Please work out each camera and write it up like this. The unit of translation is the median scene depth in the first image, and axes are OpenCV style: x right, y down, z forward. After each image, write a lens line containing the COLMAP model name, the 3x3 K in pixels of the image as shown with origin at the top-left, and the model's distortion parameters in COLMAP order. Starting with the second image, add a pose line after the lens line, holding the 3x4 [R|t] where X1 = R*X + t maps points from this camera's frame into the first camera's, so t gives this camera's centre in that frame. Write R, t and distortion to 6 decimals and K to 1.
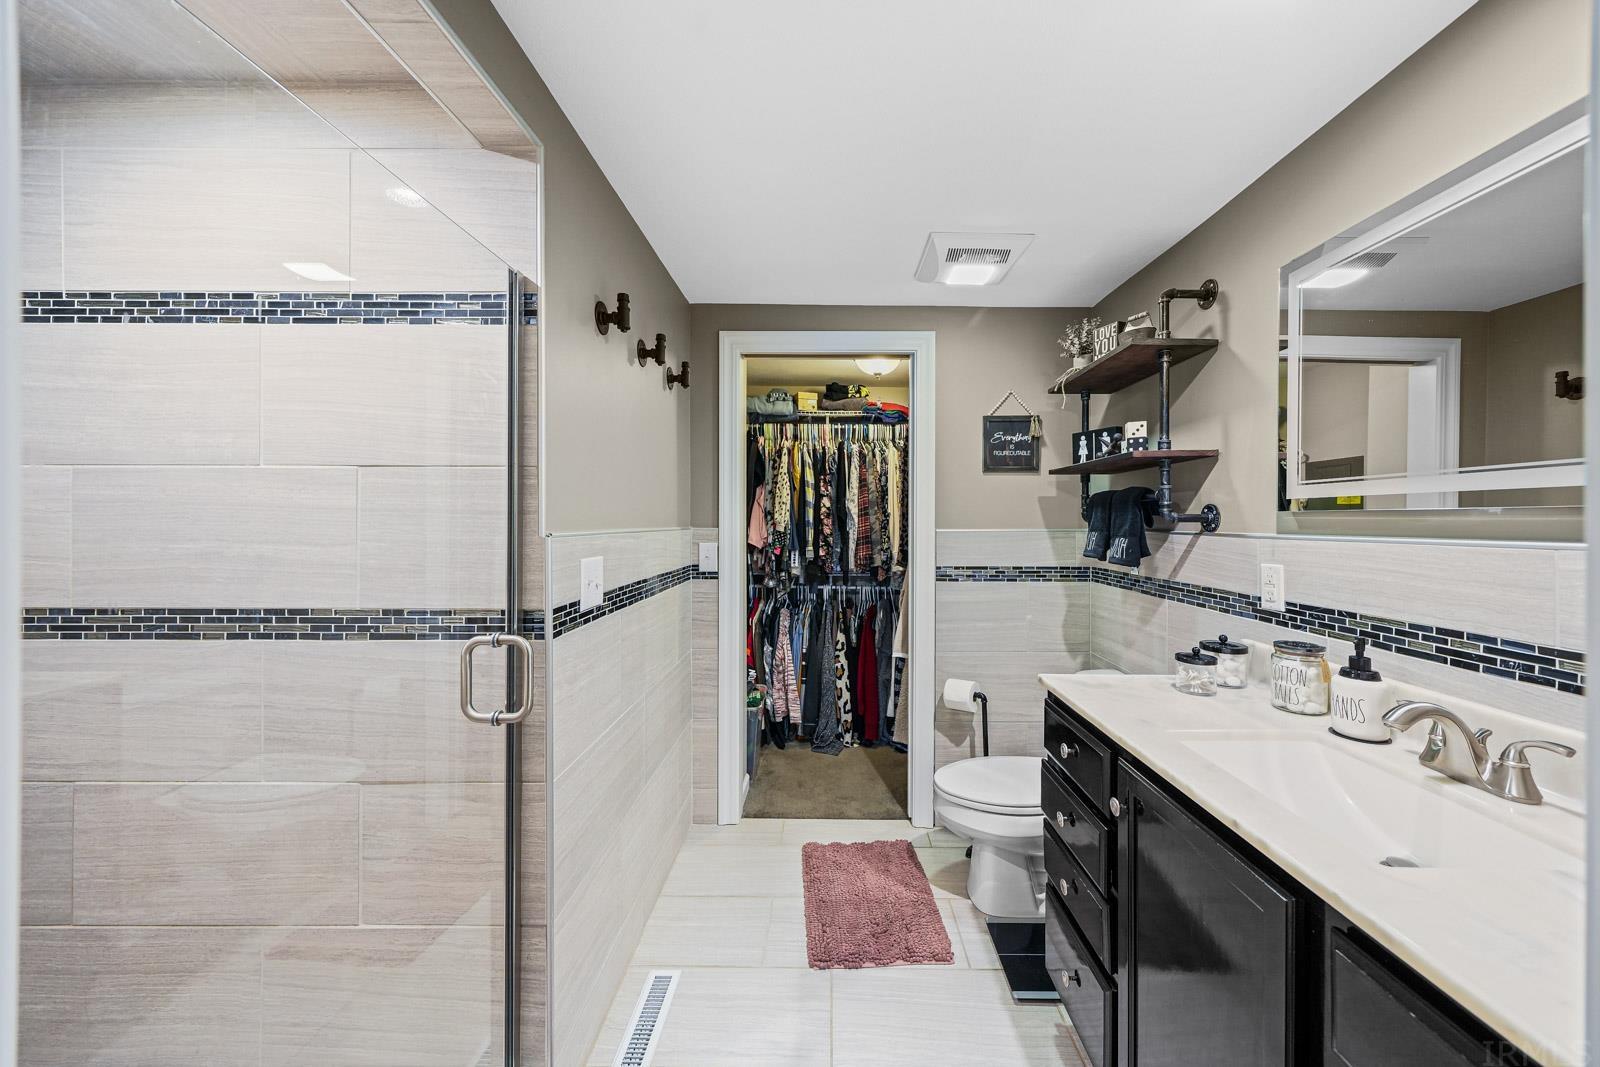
lens RADIAL K [[557.8, 0, 823.3], [0, 557.8, 520.4], [0, 0, 1]] dist [0.000016, -0.000058]
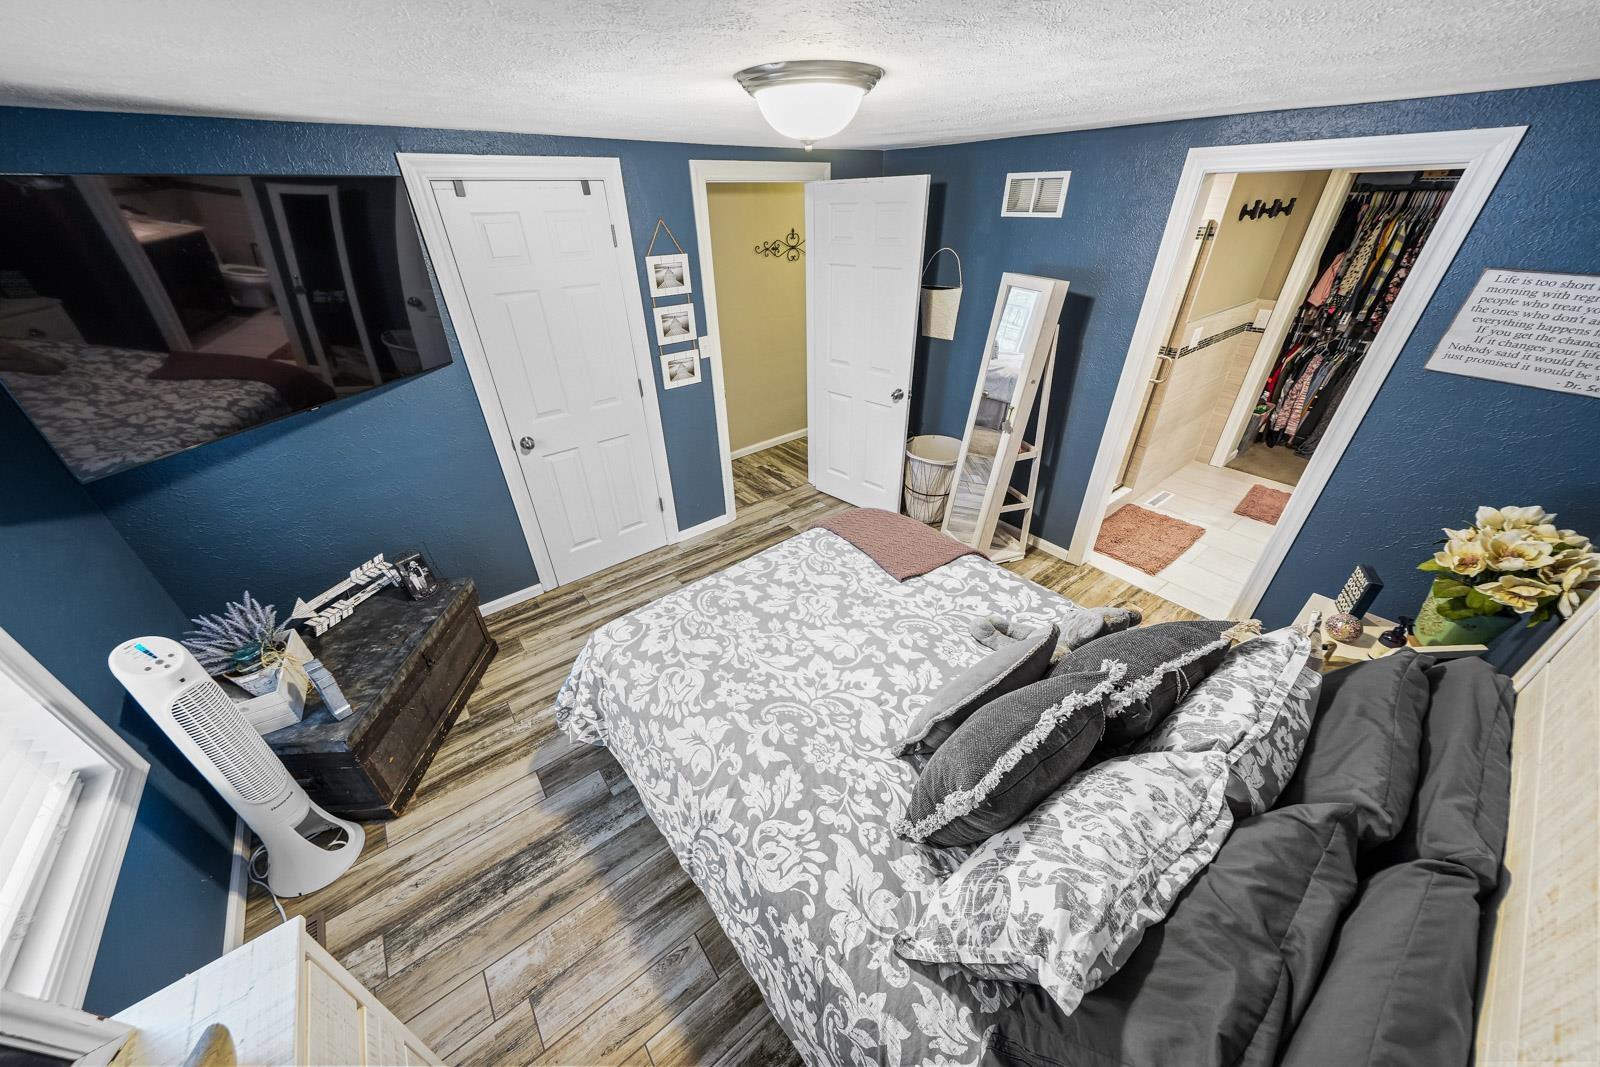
lens RADIAL K [[536.5, 0, 800.0], [0, 536.5, 533.5], [0, 0, 1]] dist [0.000081, -0.000039]
pose [[0.626876, 0.401446, -0.667733, 0.239140], [0.020895, 0.848065, 0.529479, -0.247118], [0.778839, -0.345870, 0.523243, -1.062396]]
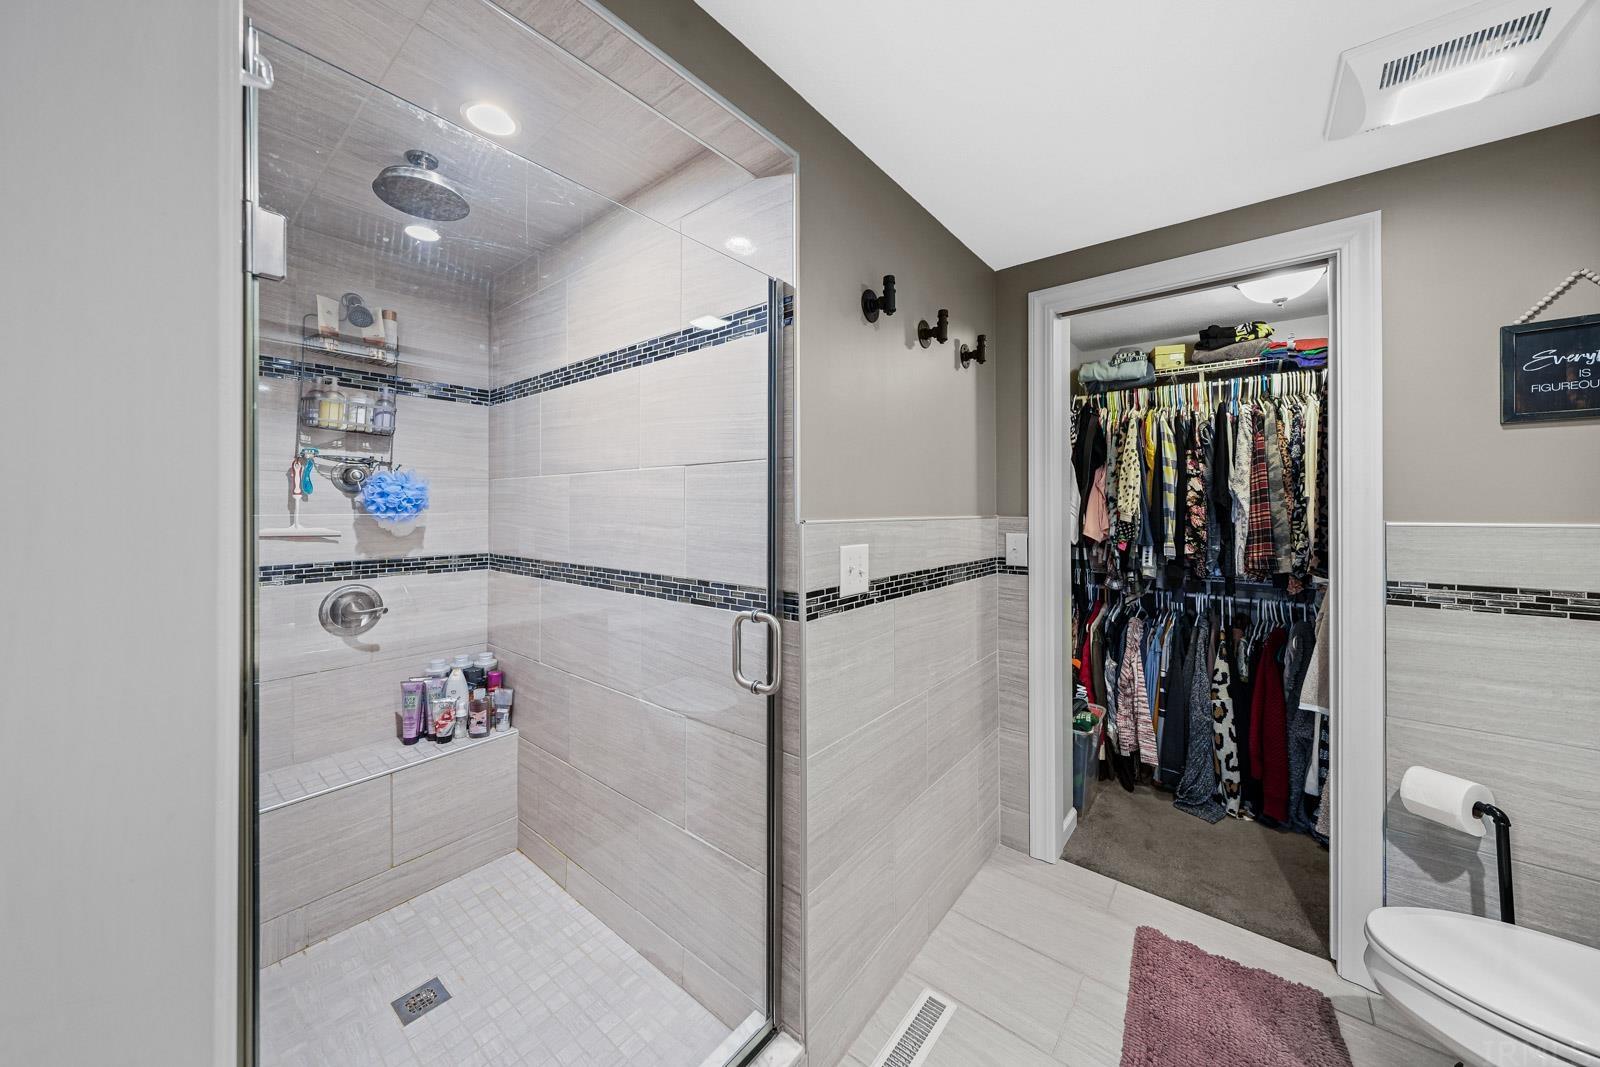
lens RADIAL K [[555.5, 0, 790.3], [0, 555.5, 504.9], [0, 0, 1]] dist [0.000218, -0.000141]
pose [[0.776564, -0.005050, -0.630018, 0.064999], [0.000498, 0.999972, -0.007401, 0.000959], [0.630038, 0.005434, 0.776545, 0.075765]]
